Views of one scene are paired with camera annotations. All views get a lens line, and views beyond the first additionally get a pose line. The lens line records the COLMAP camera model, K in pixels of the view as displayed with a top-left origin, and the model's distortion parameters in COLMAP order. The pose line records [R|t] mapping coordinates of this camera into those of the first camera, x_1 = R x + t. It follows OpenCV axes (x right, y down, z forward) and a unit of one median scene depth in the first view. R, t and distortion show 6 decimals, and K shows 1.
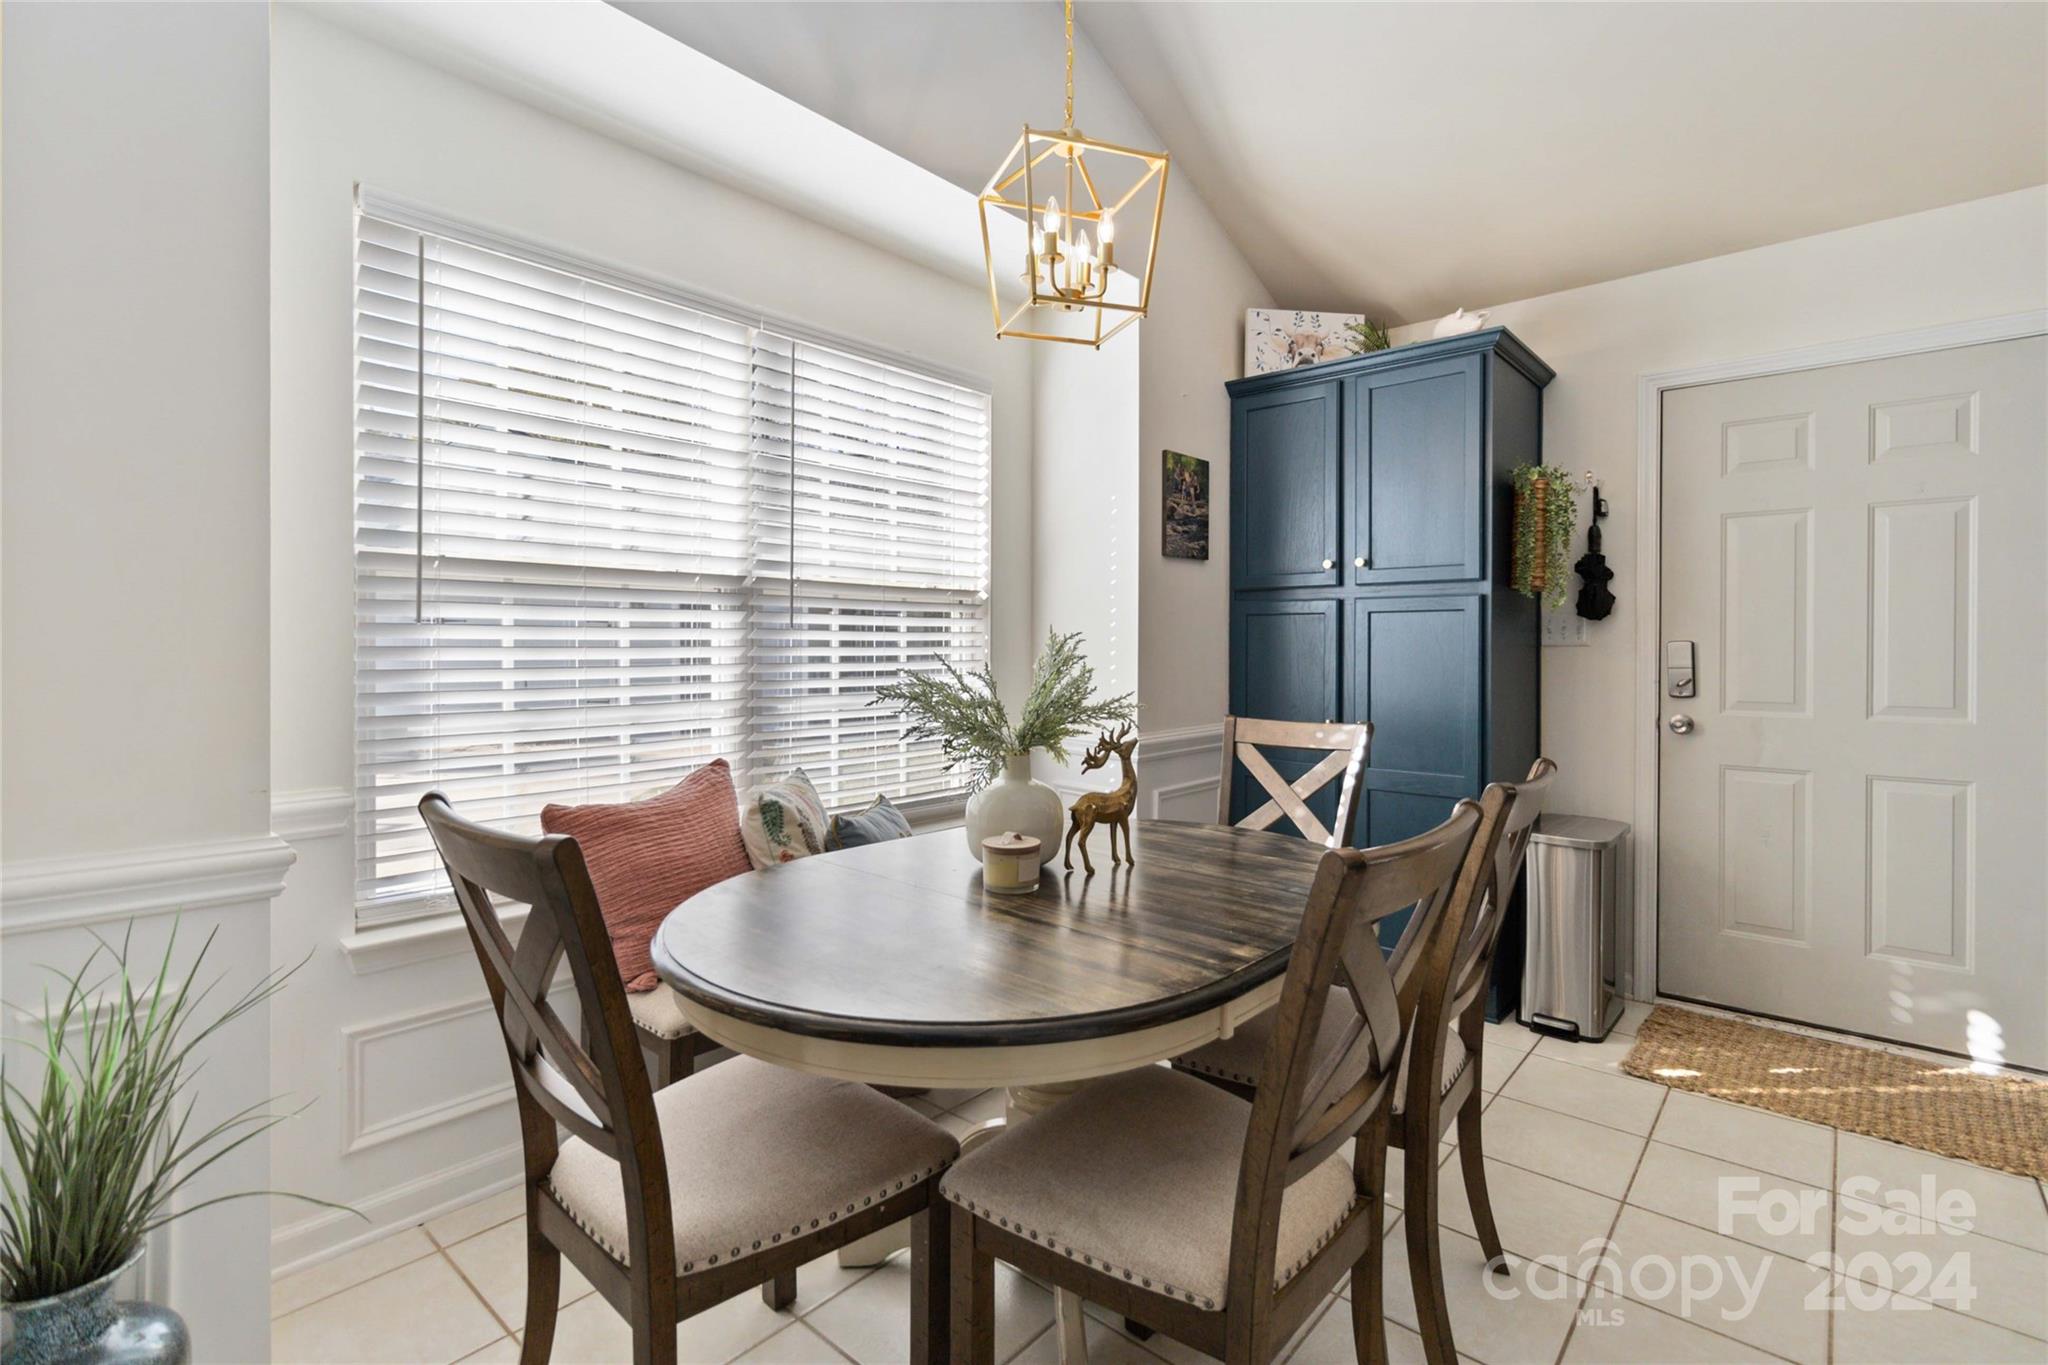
lens RADIAL K [[949.8, 0, 1036.7], [0, 949.8, 653.4], [0, 0, 1]] dist [-0.003196, 0.001422]
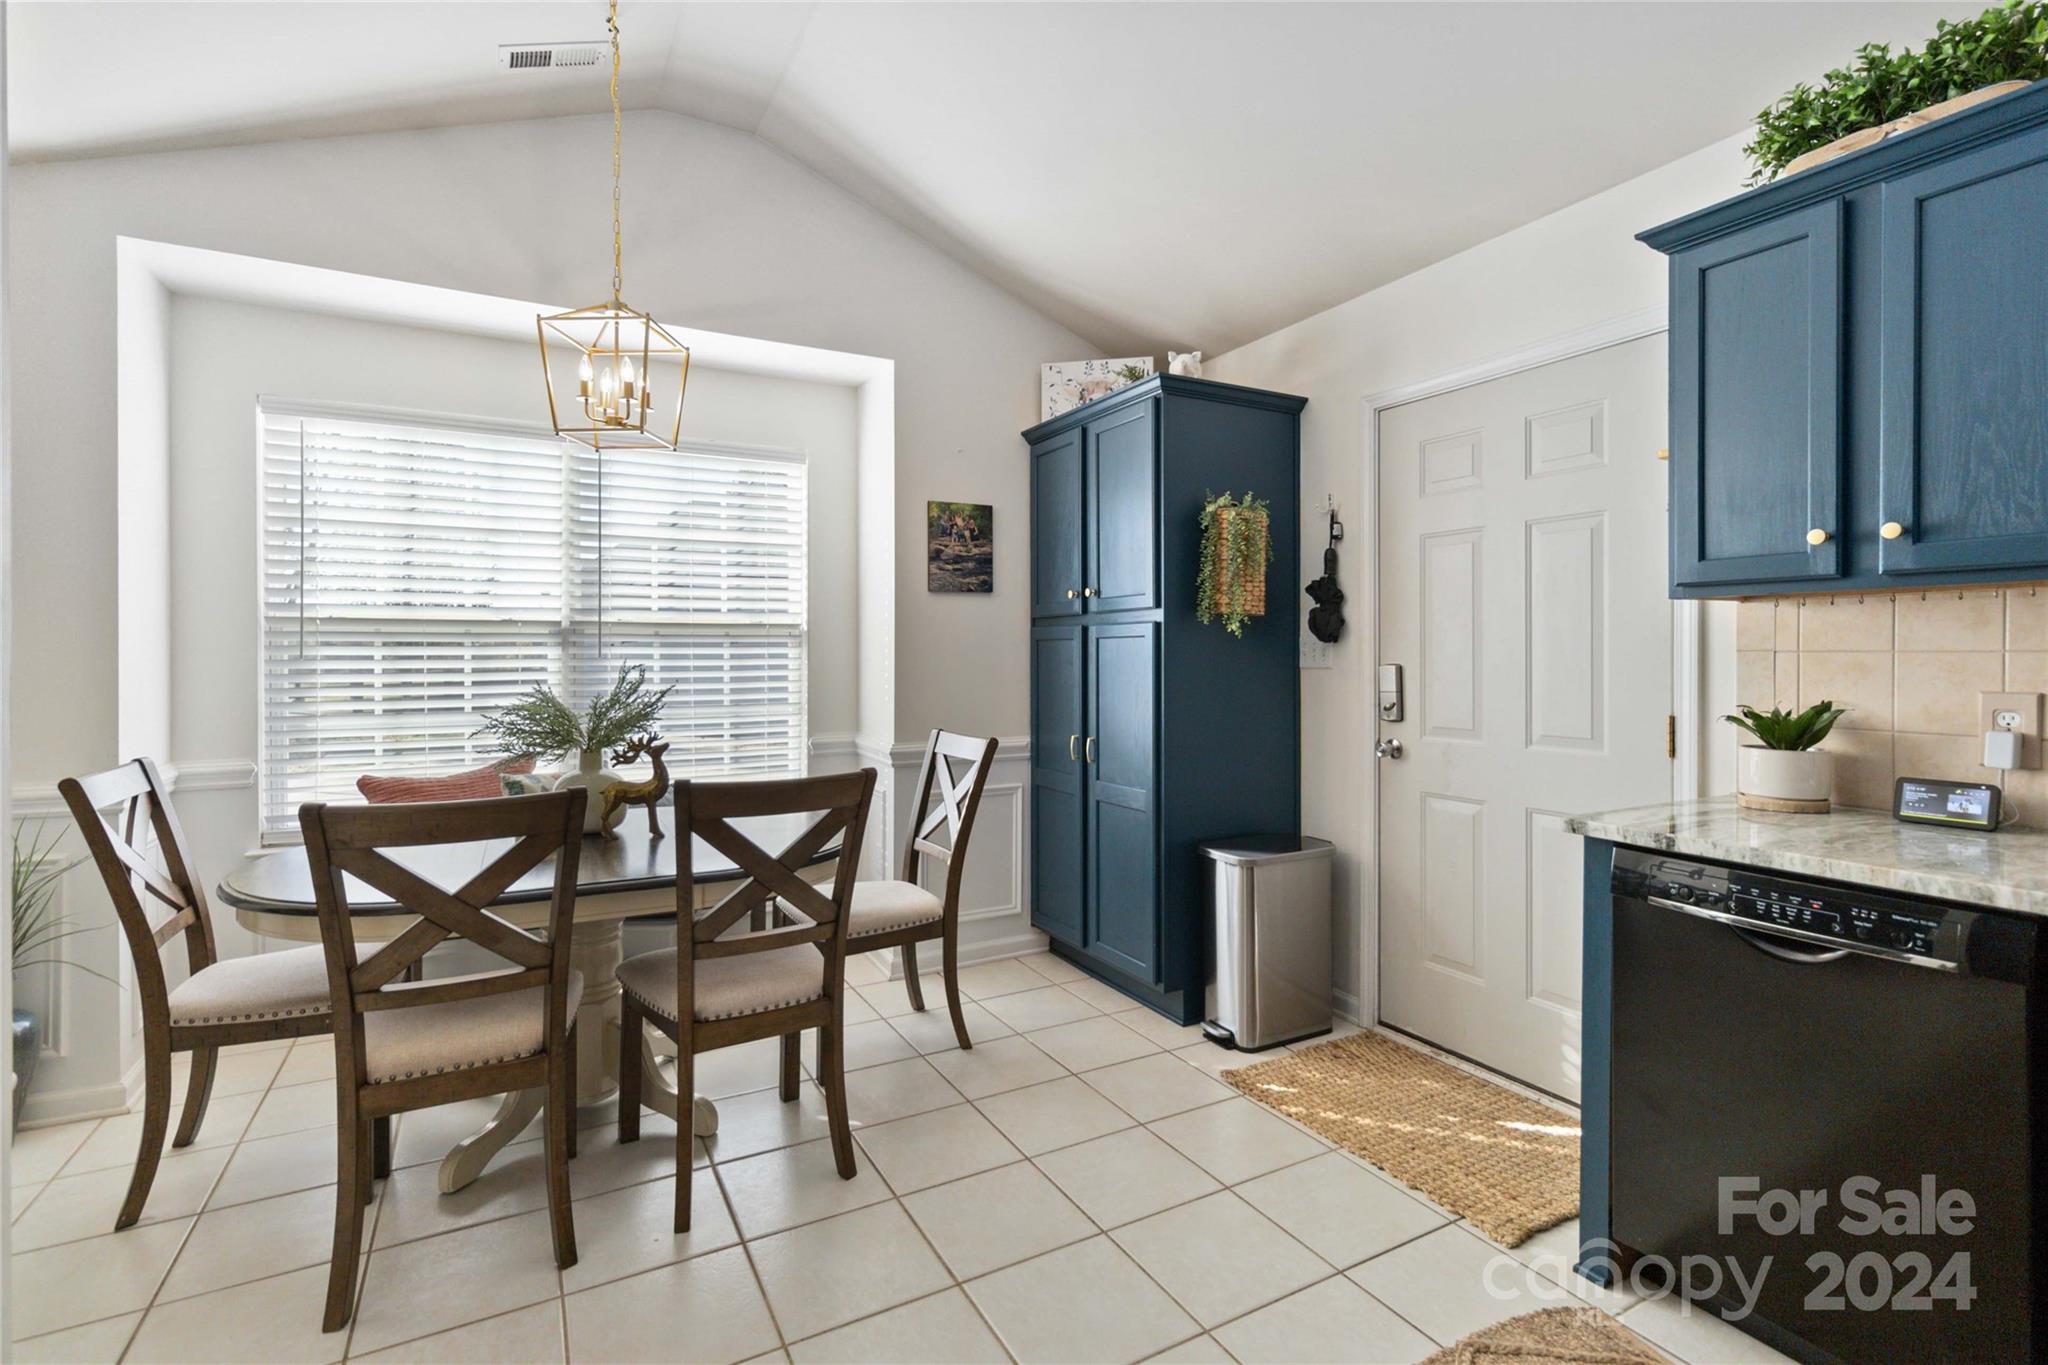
lens RADIAL K [[949.8, 0, 1035.6], [0, 949.8, 662.2], [0, 0, 1]] dist [-0.003196, 0.001422]
pose [[0.938328, -0.001431, -0.345744, 0.699465], [0.001308, 0.999999, -0.000590, -0.015997], [0.345745, 0.000101, 0.938329, -0.053528]]
